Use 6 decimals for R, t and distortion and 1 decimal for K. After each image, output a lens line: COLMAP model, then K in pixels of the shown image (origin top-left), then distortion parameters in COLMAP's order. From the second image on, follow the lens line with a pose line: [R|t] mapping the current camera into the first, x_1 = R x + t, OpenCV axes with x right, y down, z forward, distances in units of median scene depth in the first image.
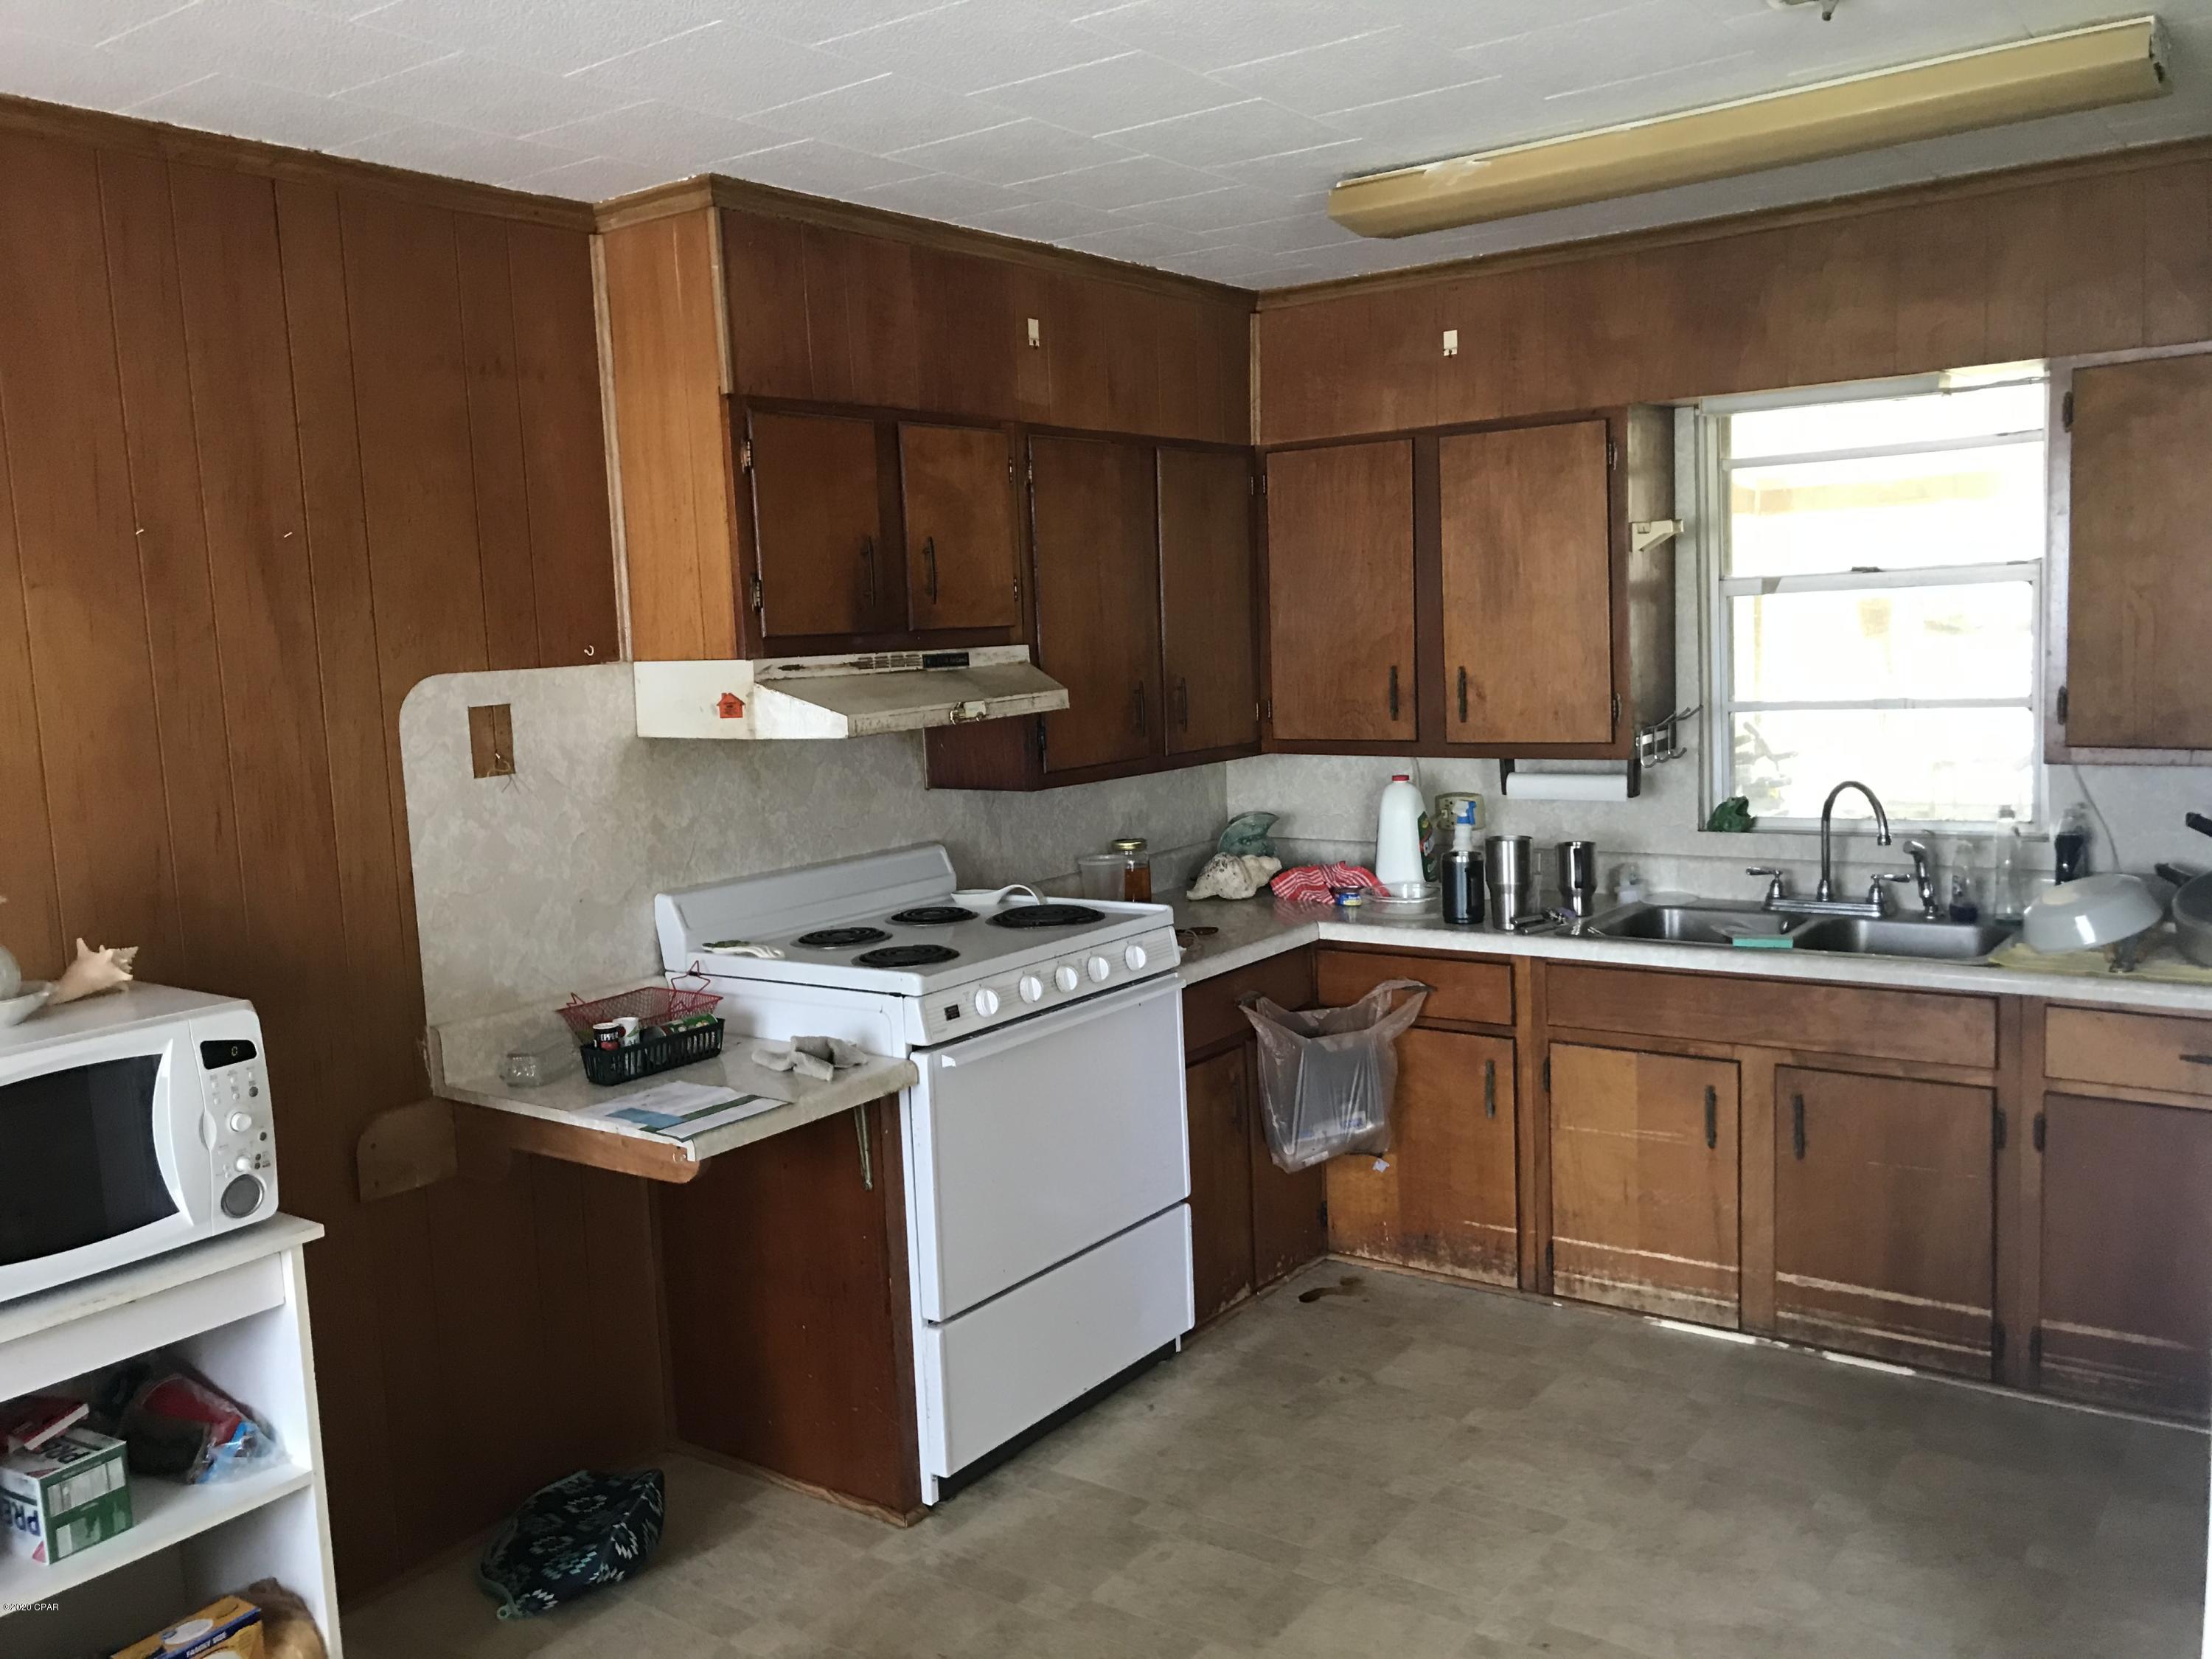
lens RADIAL K [[1833.2, 0, 1084.7], [0, 1833.2, 822.8], [0, 0, 1]] dist [0.049148, -0.067702]
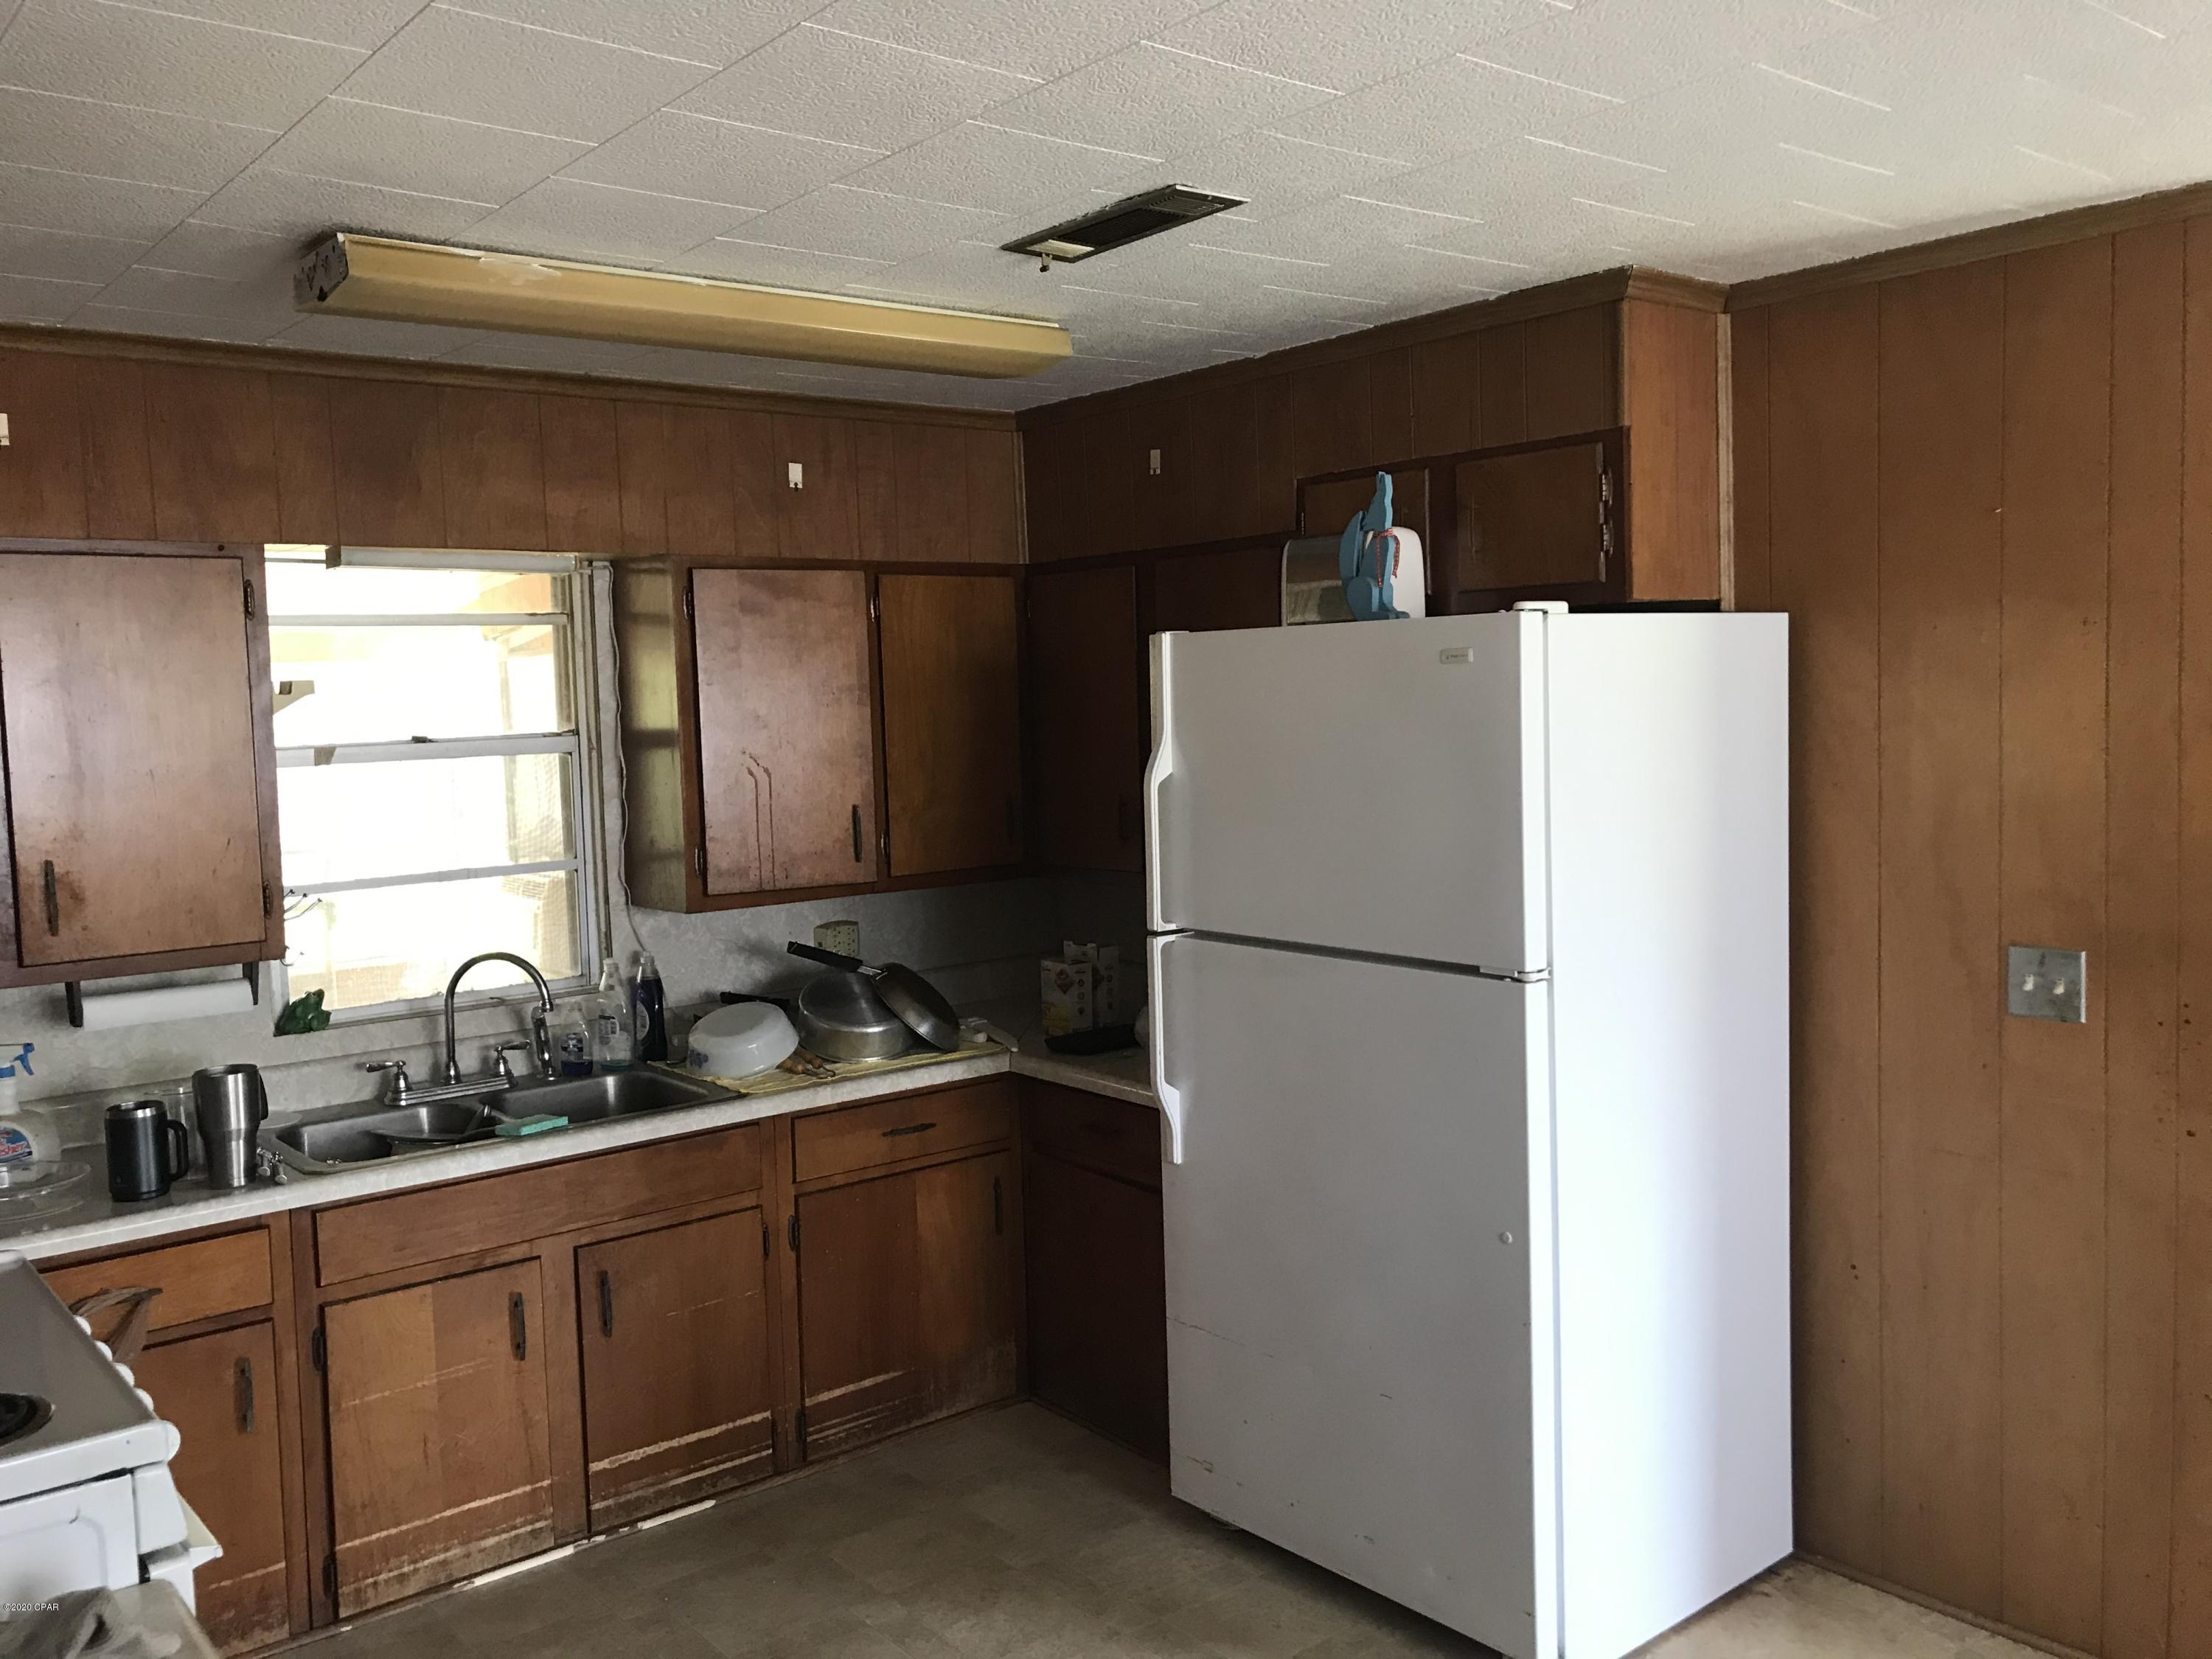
lens RADIAL K [[1833.2, 0, 1107.9], [0, 1833.2, 820.8], [0, 0, 1]] dist [0.049148, -0.067702]
pose [[0.241705, -0.031007, 0.969854, -0.479786], [0.128838, 0.991666, -0.000404, -0.052977], [-0.961759, 0.125052, 0.243685, 0.467068]]
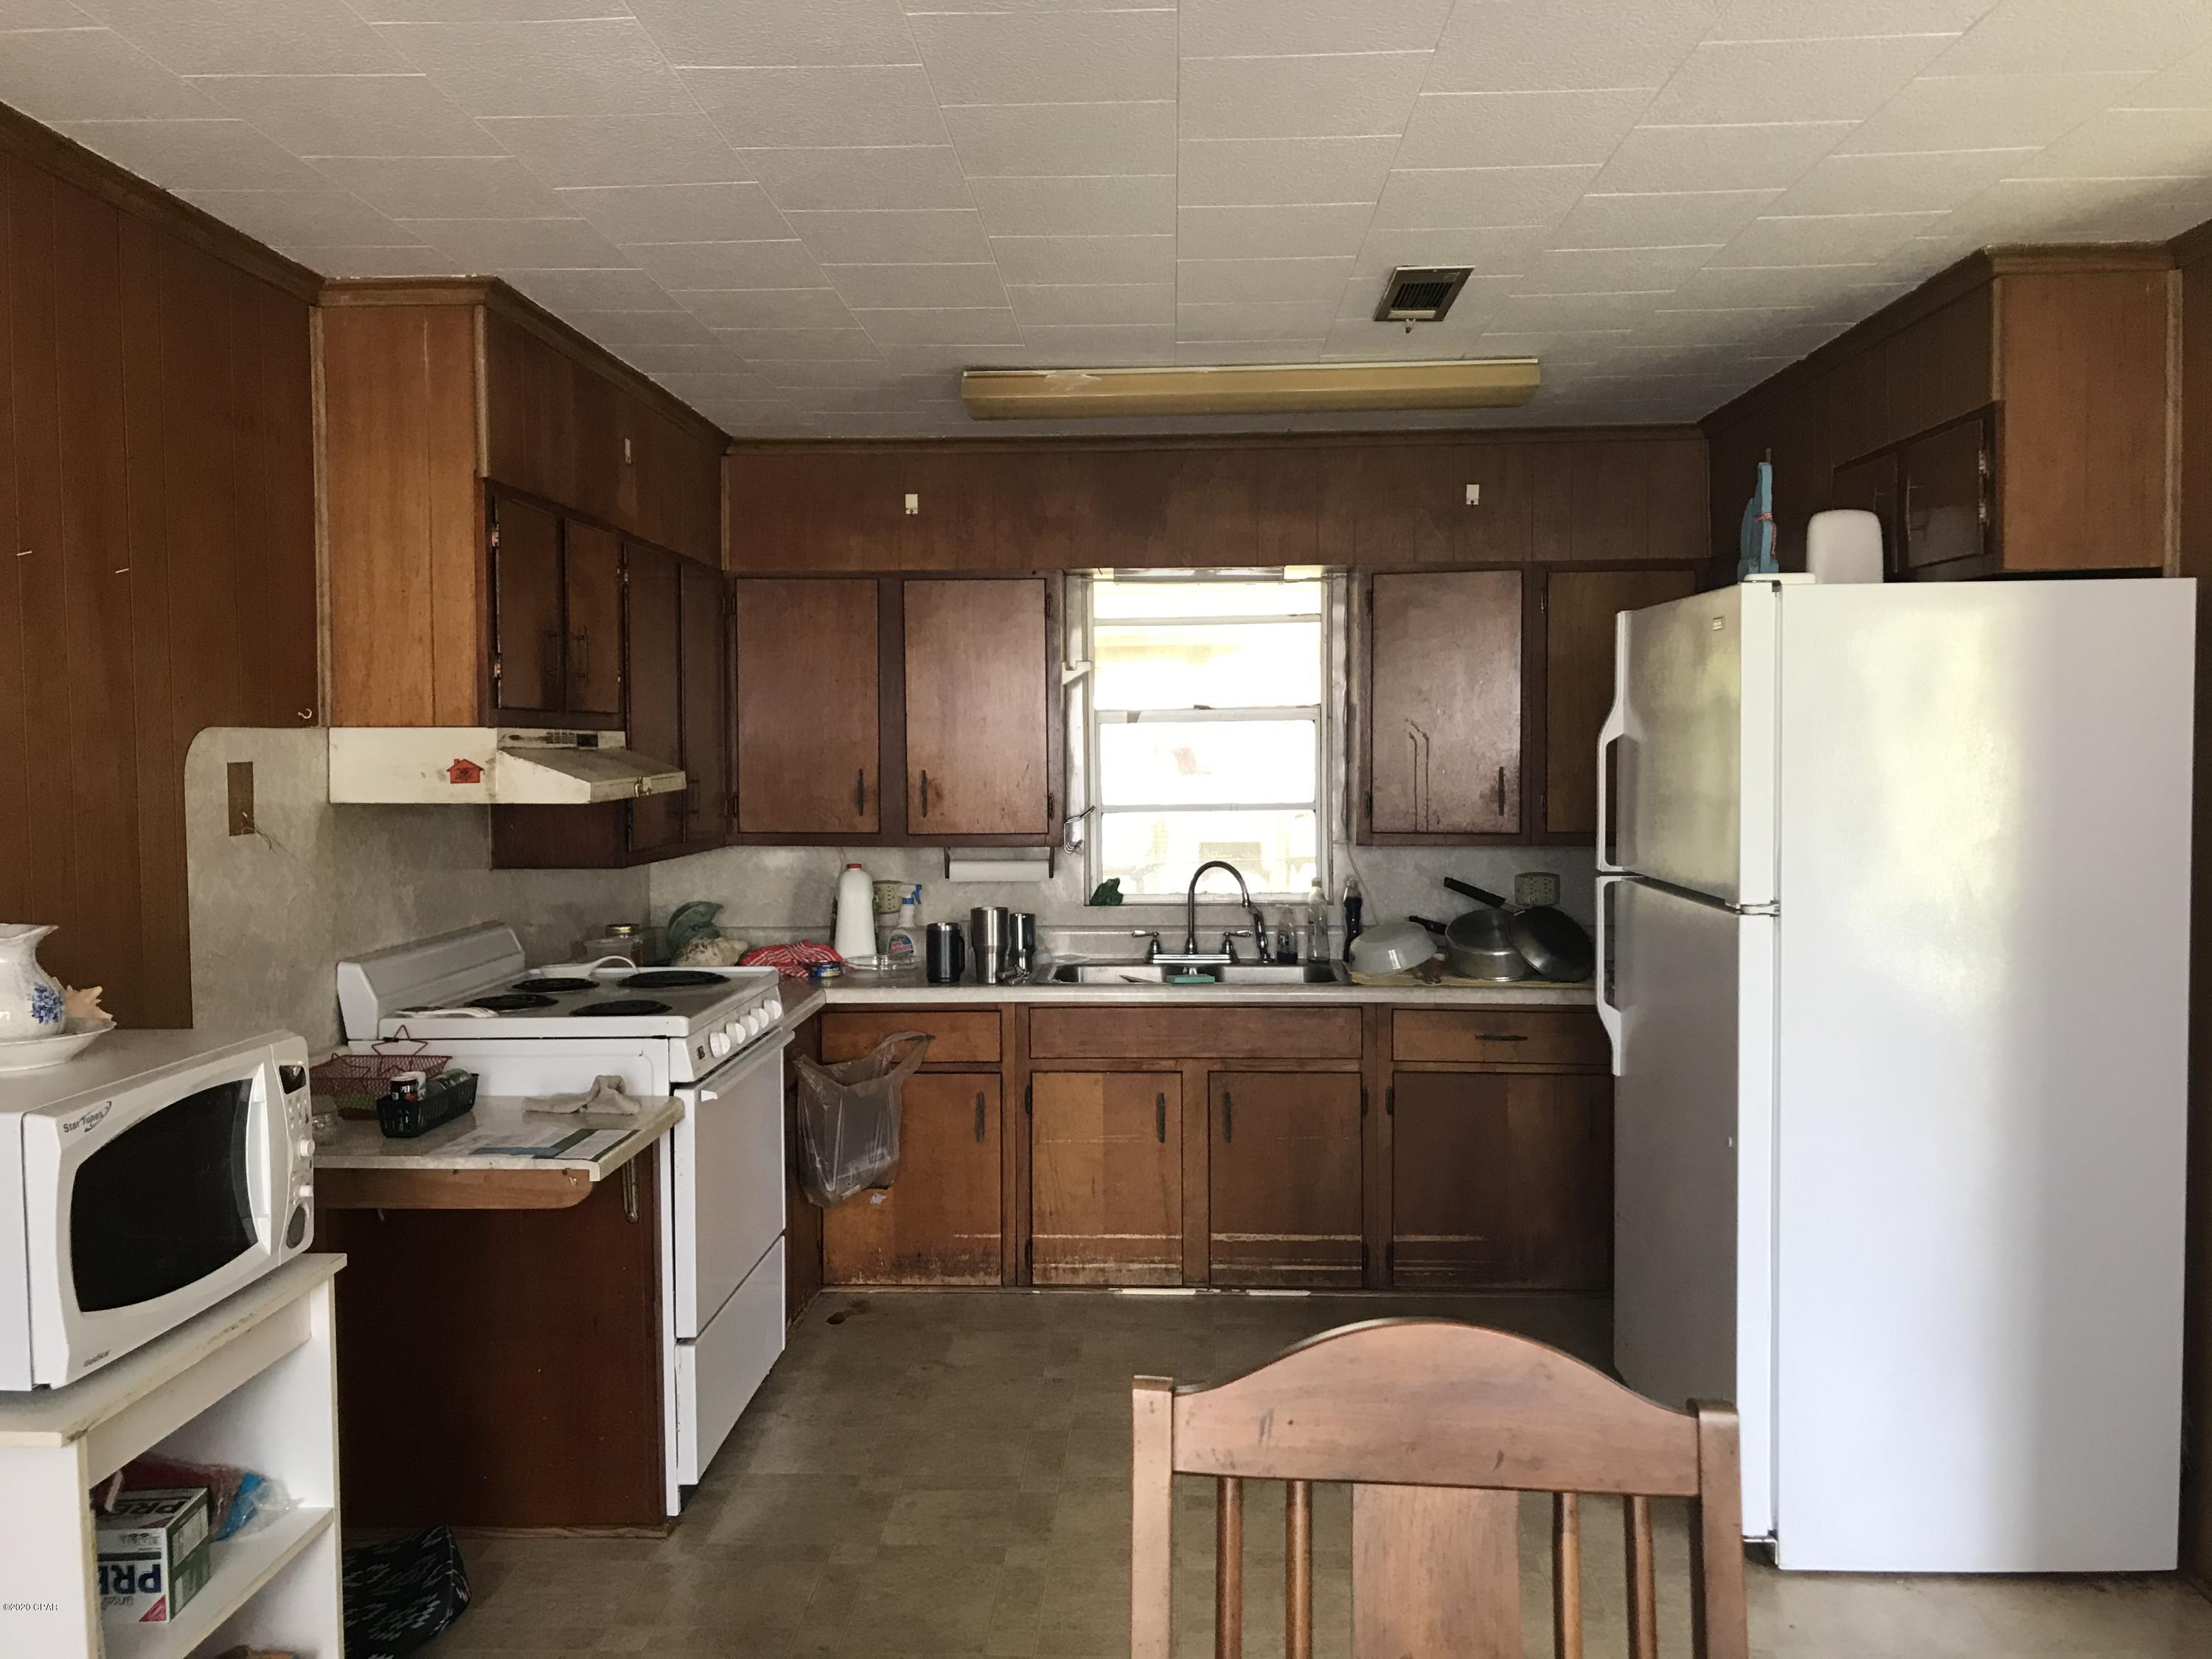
lens RADIAL K [[1833.2, 0, 1090.3], [0, 1833.2, 820.7], [0, 0, 1]] dist [0.049148, -0.067702]
pose [[0.827983, 0.015918, 0.560527, -0.430251], [0.032399, 0.996569, -0.076160, 0.048648], [-0.559816, 0.081220, 0.824627, -0.048077]]
